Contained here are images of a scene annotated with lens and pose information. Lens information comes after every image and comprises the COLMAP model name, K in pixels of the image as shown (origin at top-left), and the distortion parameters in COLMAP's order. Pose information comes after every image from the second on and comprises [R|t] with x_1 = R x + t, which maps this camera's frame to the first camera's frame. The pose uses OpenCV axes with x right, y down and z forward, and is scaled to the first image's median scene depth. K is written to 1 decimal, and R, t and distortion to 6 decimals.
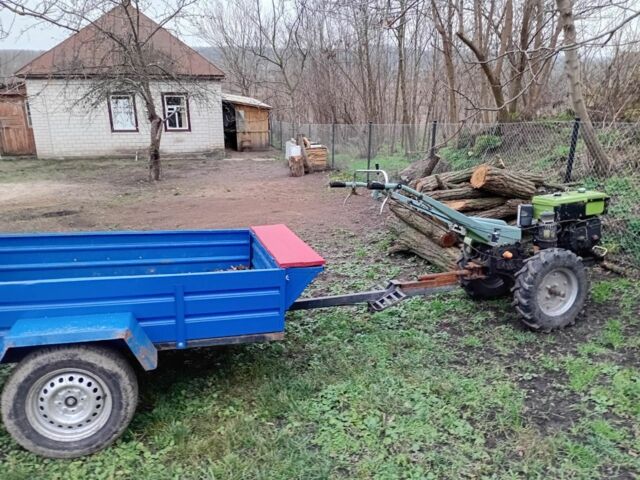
lens RADIAL K [[493.6, 0, 320.0], [0, 493.6, 240.0], [0, 0, 1]] dist [0.097055, -0.195933]
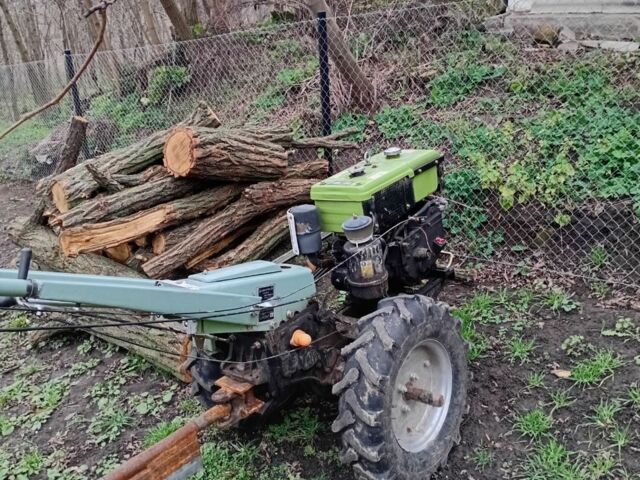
lens RADIAL K [[649.9, 0, 315.8], [0, 649.9, 247.5], [0, 0, 1]] dist [0.159835, -0.283736]
pose [[0.847737, -0.252297, 0.466570, 0.116372], [0.228823, 0.967523, 0.107423, -0.077927], [-0.478520, 0.015695, 0.877937, 0.394309]]
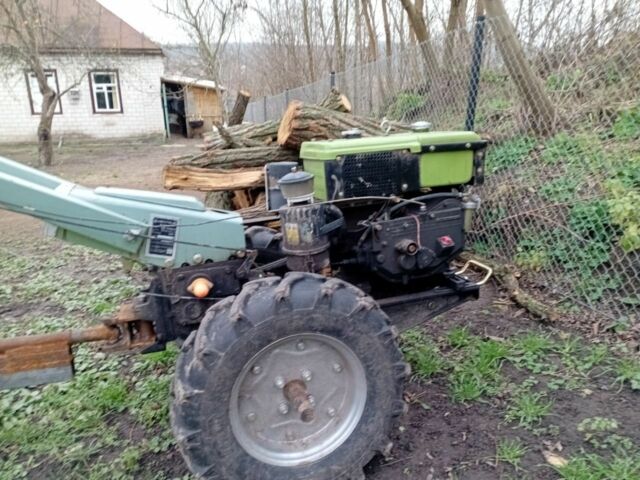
lens RADIAL K [[493.6, 0, 320.0], [0, 493.6, 240.0], [0, 0, 1]] dist [0.097055, -0.195933]
pose [[0.999980, 0.000764, -0.006337, 0.363206], [-0.000722, 0.999977, 0.006721, -0.007530], [0.006342, -0.006716, 0.999957, 0.481540]]
